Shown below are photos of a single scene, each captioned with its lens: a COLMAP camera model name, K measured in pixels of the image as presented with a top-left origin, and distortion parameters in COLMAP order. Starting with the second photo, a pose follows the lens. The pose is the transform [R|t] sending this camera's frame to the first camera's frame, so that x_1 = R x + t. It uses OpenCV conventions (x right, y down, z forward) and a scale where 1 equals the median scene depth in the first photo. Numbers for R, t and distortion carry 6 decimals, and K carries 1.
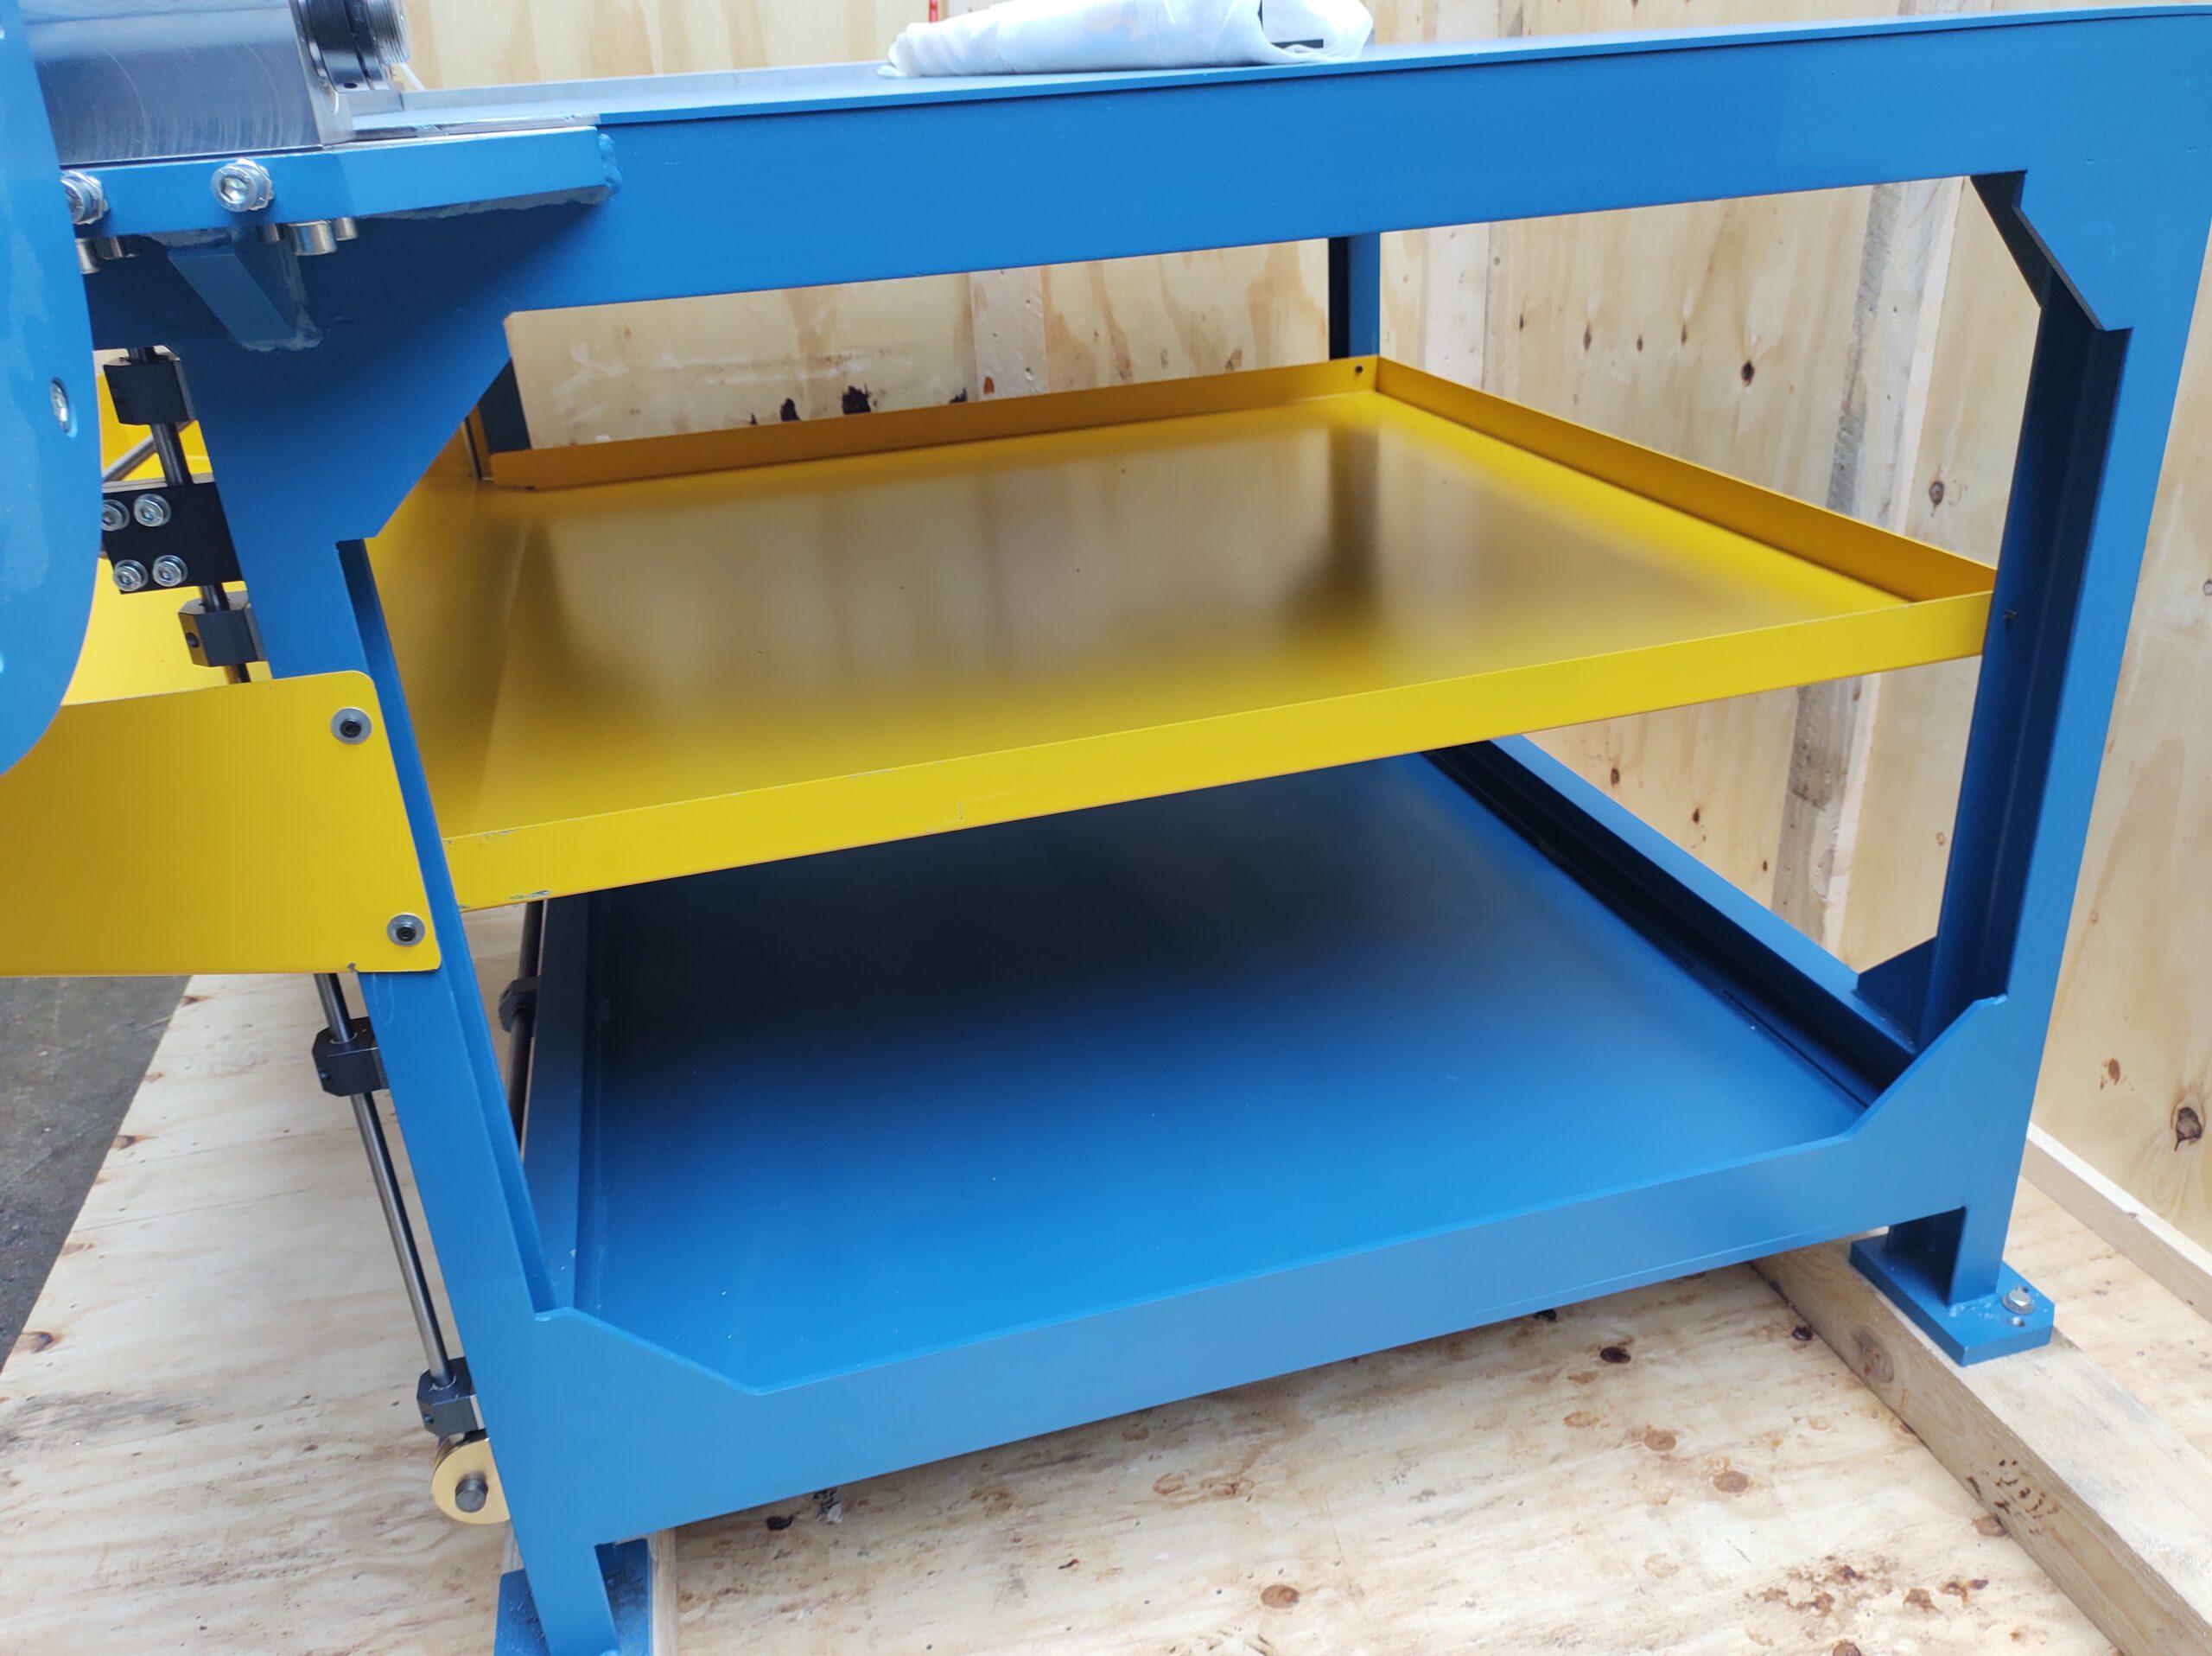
lens RADIAL K [[1636.8, 0, 1106.0], [0, 1636.8, 828.0], [0, 0, 1]] dist [0.034481, -0.046949]
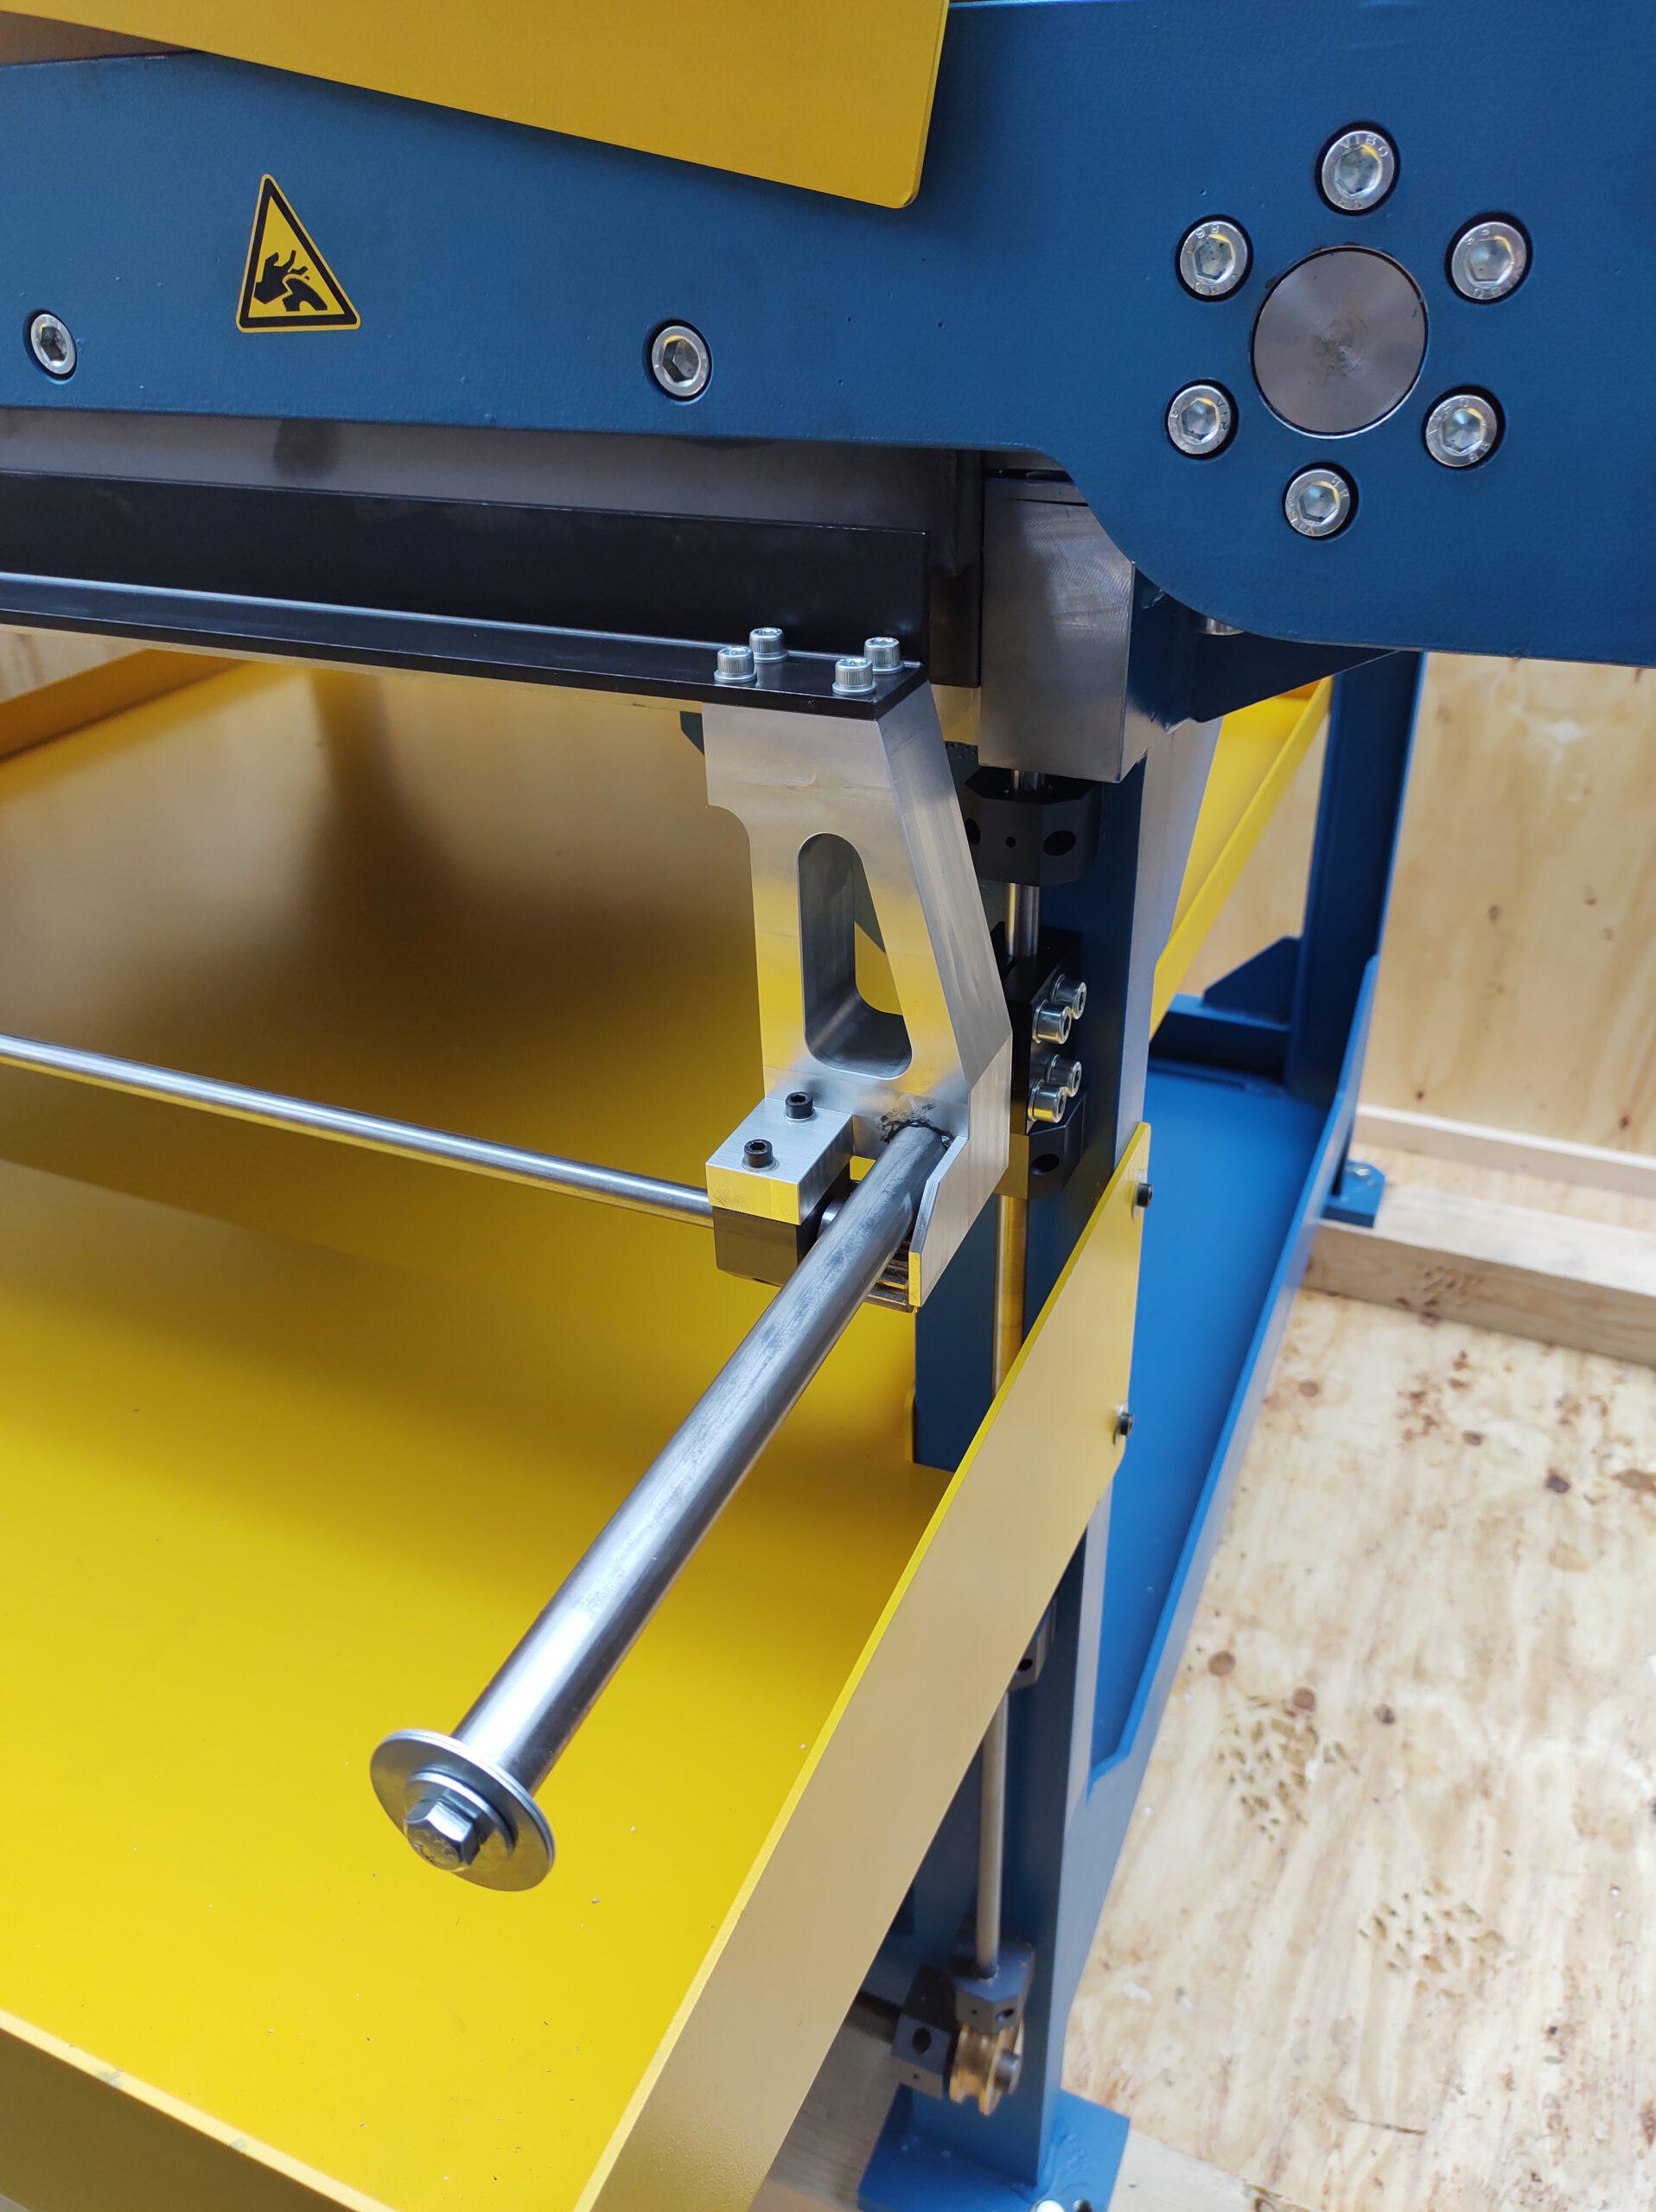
lens RADIAL K [[1636.8, 0, 834.1], [0, 1636.8, 1102.9], [0, 0, 1]] dist [0.034481, -0.046949]
pose [[0.622761, -0.368490, 0.690206, -0.423245], [0.321623, 0.924739, 0.203508, -0.122646], [-0.713251, 0.095249, 0.694406, 0.230150]]
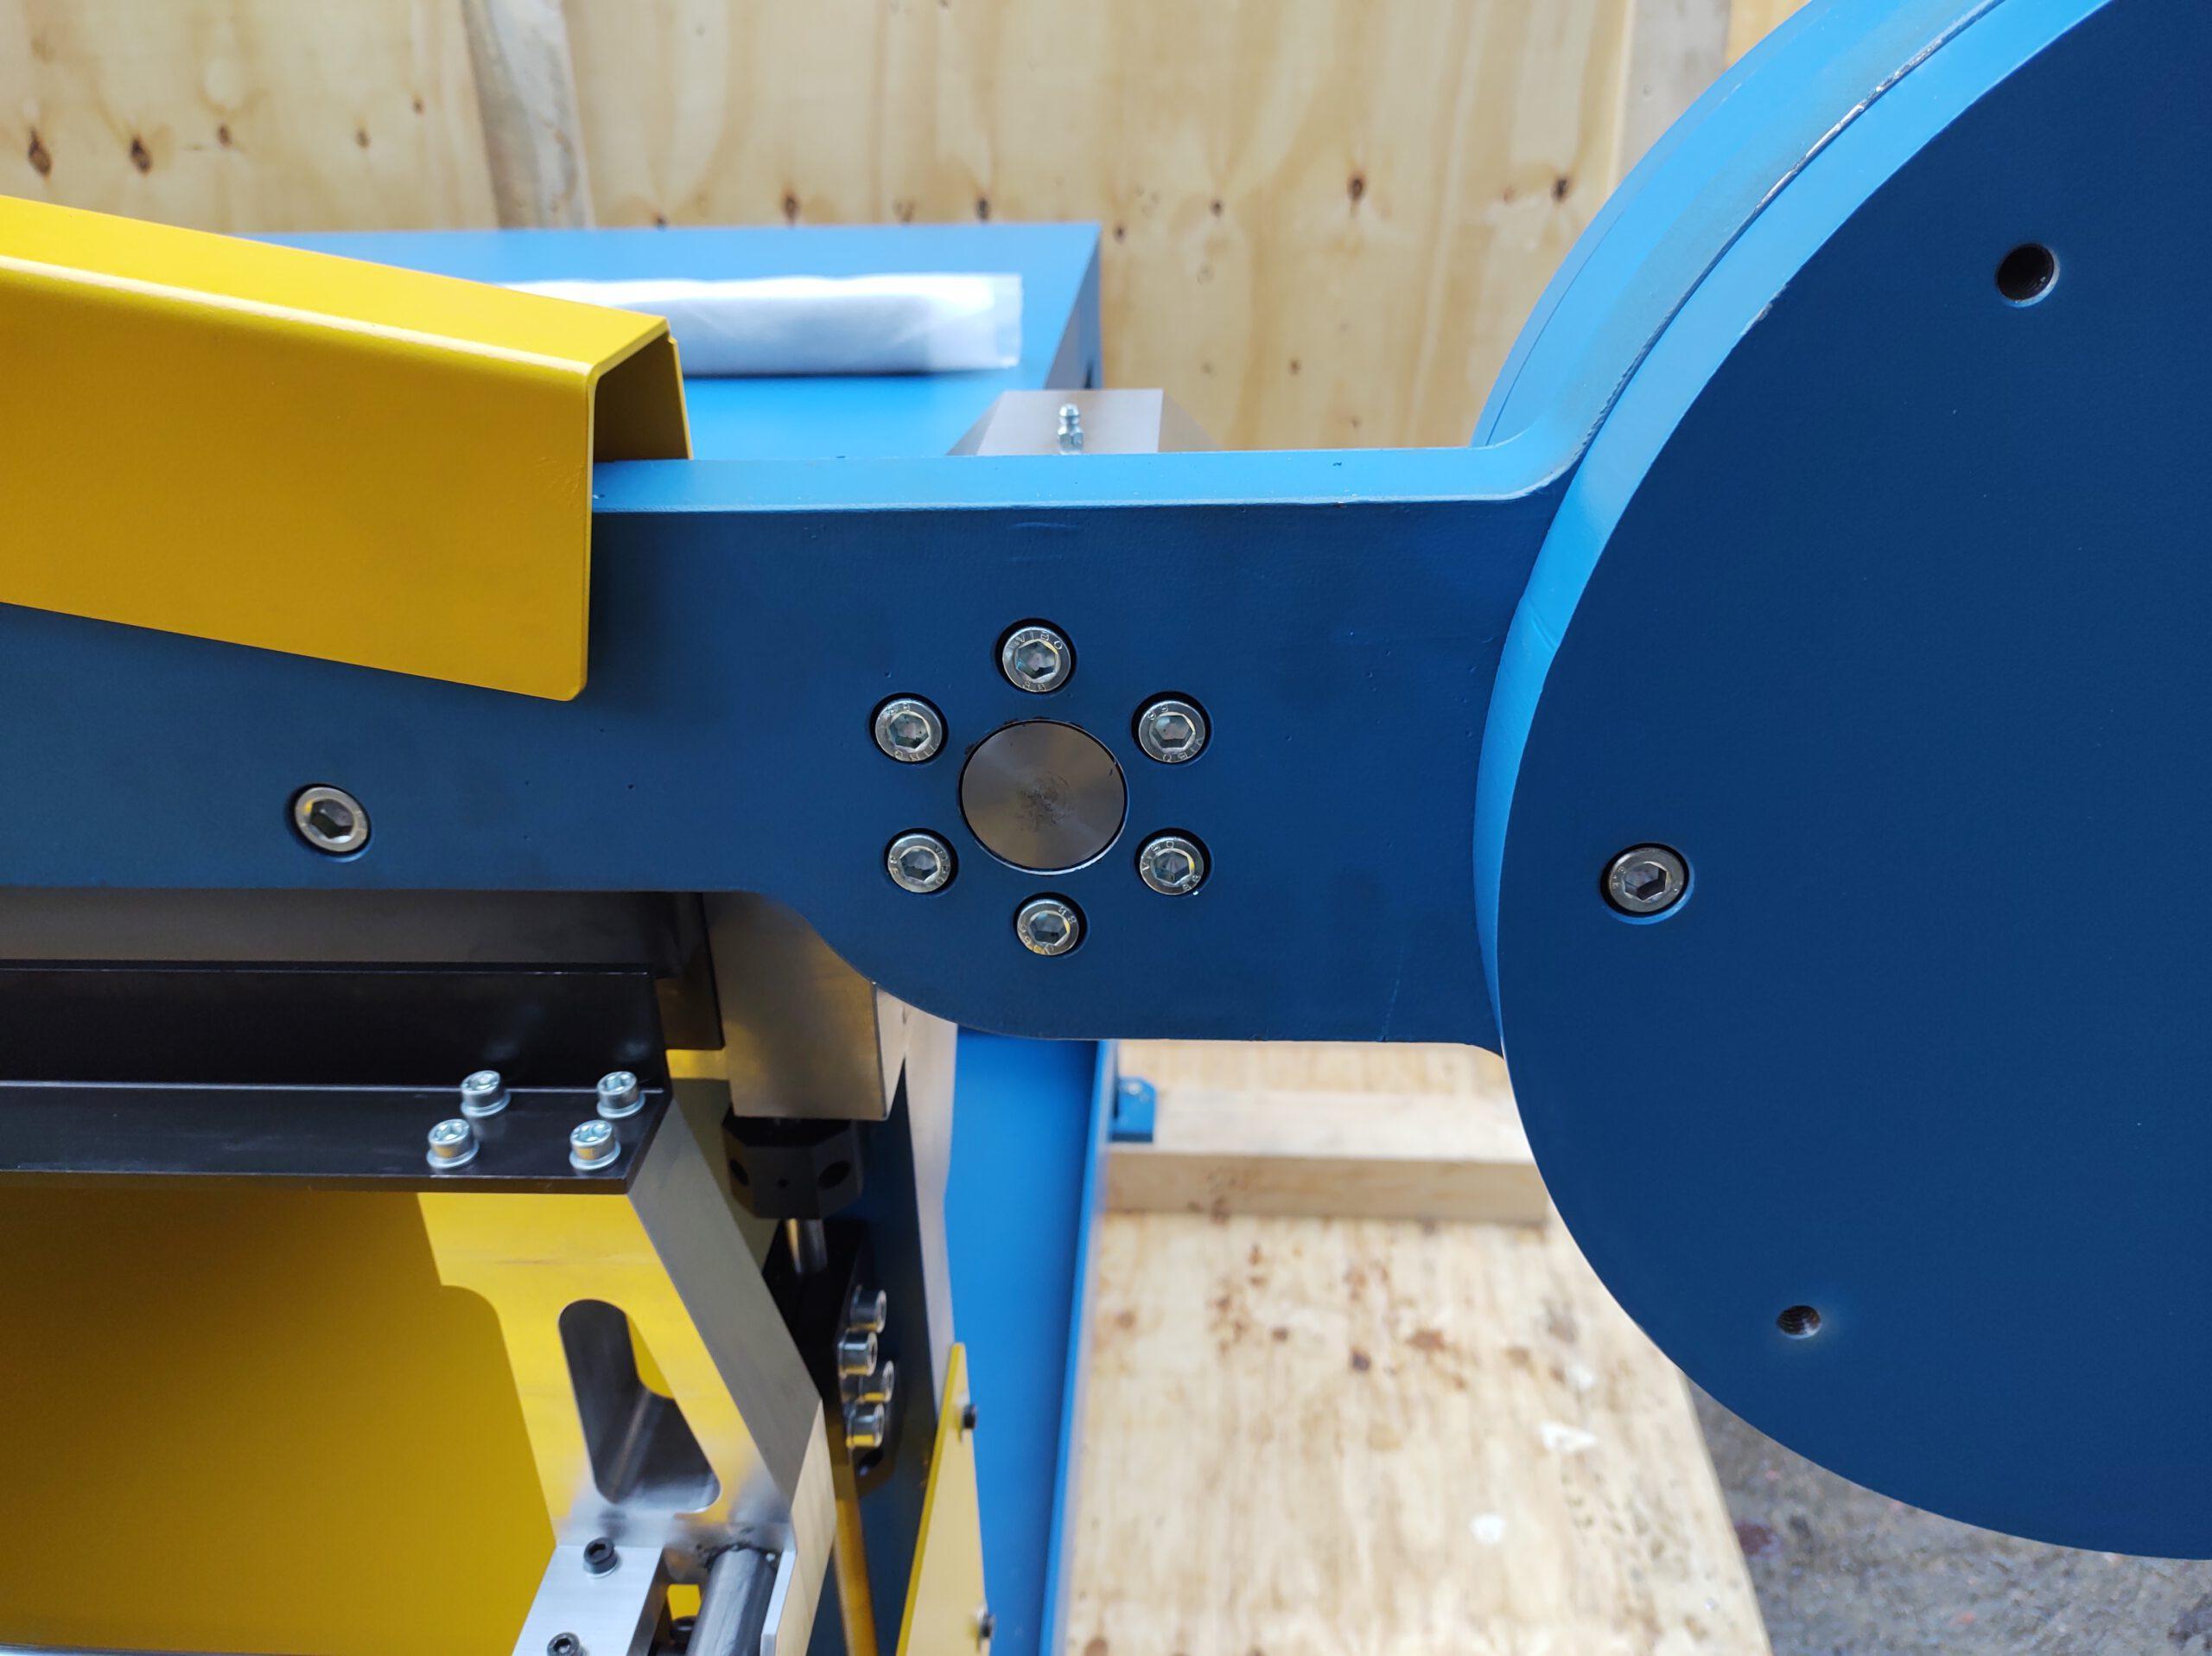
lens RADIAL K [[1651.1, 0, 1091.3], [0, 1651.1, 834.4], [0, 0, 1]] dist [0.041286, -0.049860]
pose [[0.316397, -0.398842, 0.860708, -0.391060], [0.405653, 0.877064, 0.257303, -0.187177], [-0.857519, 0.267739, 0.439292, 0.224090]]
